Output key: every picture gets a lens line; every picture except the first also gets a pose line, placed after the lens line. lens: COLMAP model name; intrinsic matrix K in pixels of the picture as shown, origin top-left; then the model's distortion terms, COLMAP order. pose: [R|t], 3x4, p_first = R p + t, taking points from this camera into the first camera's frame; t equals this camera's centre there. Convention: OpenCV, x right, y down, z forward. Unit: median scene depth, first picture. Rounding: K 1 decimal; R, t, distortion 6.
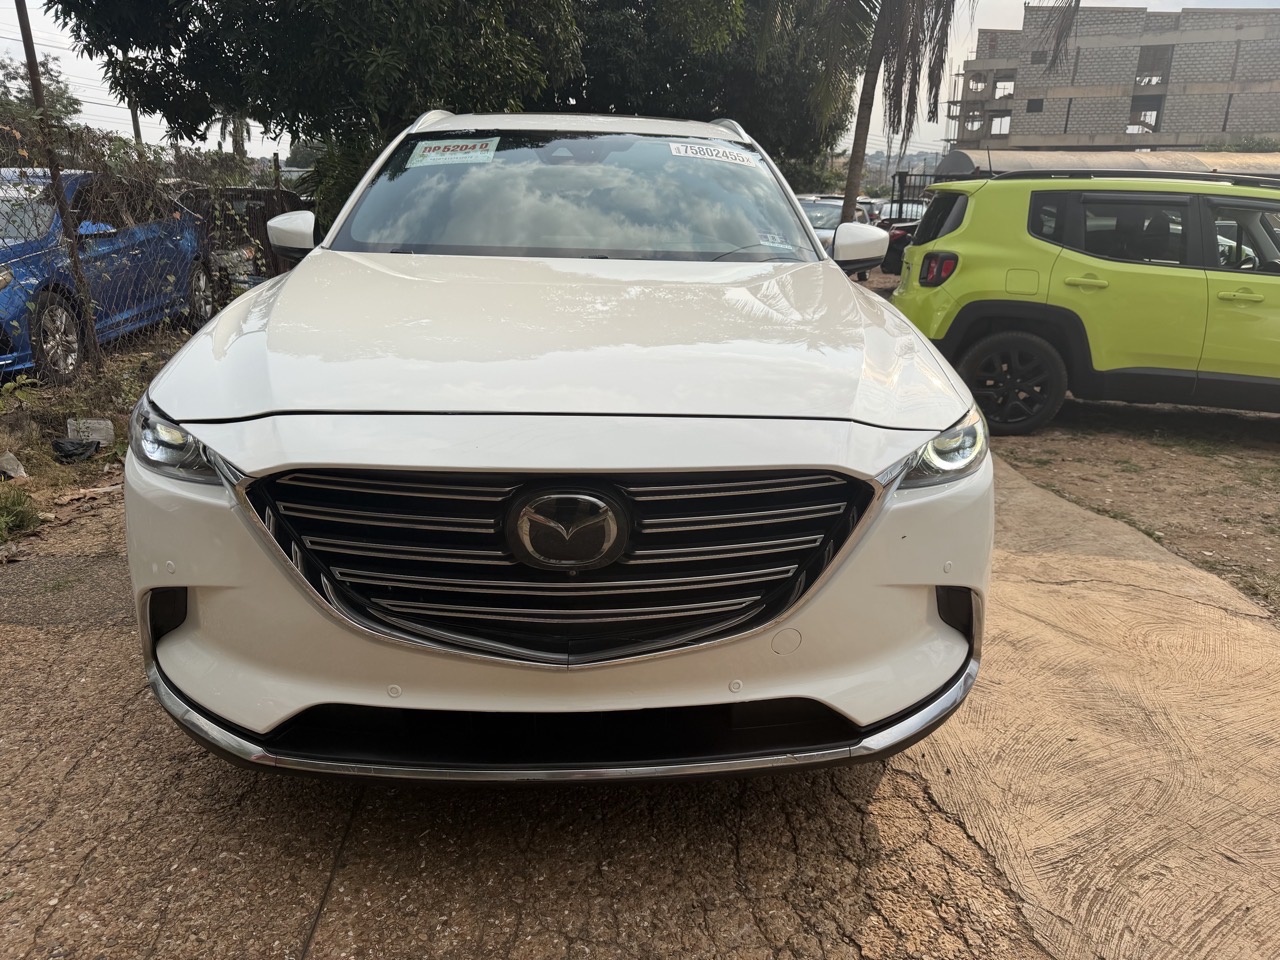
lens RADIAL K [[914.5, 0, 646.1], [0, 914.5, 482.0], [0, 0, 1]] dist [-0.000058, -0.004614]
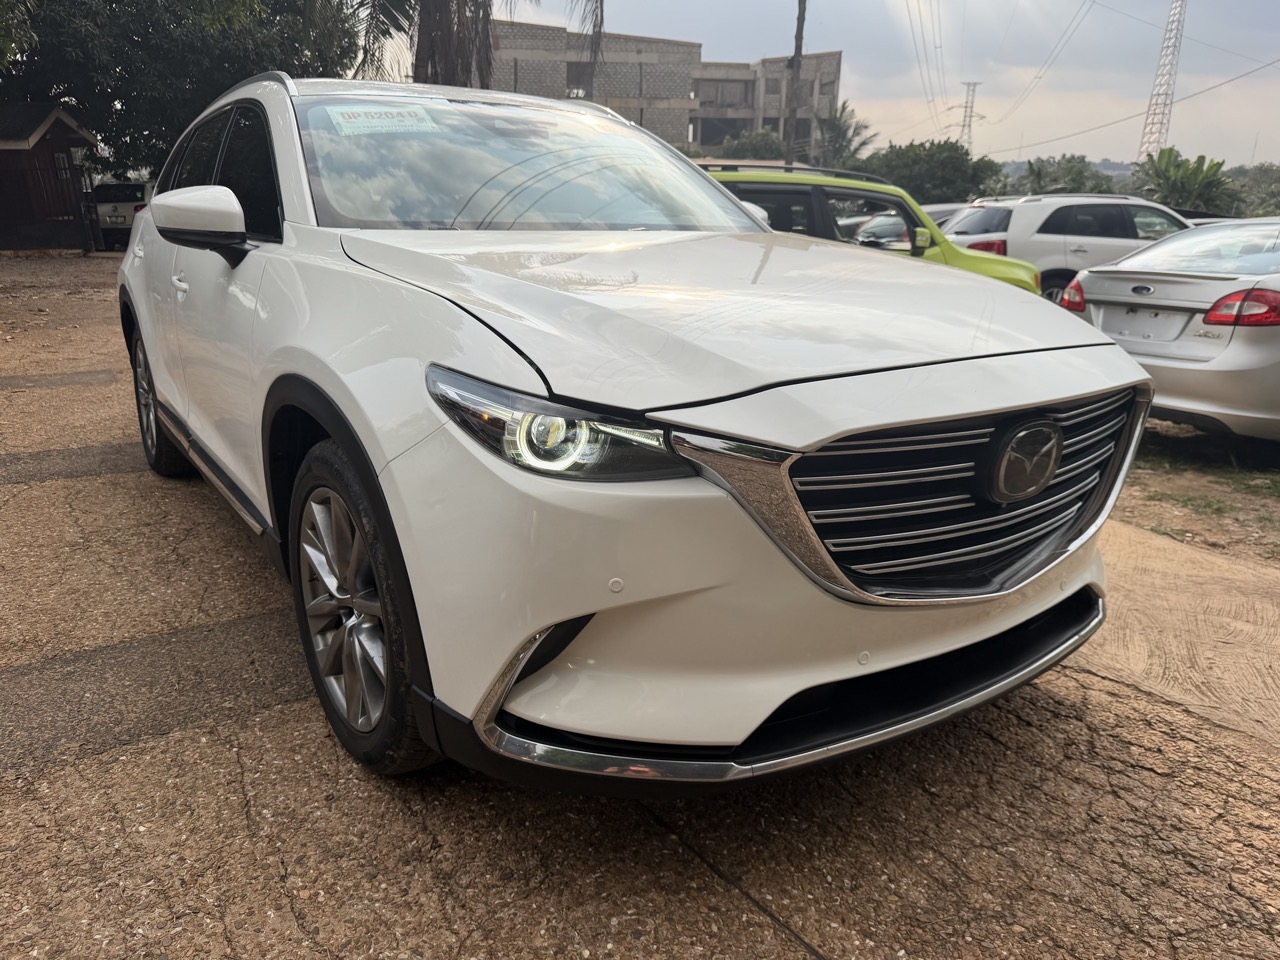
lens RADIAL K [[914.5, 0, 639.7], [0, 914.5, 472.3], [0, 0, 1]] dist [-0.000058, -0.004614]
pose [[0.852220, -0.149577, 0.501346, -0.728580], [0.154030, 0.987522, 0.032798, -0.028444], [-0.499996, 0.049271, 0.864625, 0.203786]]
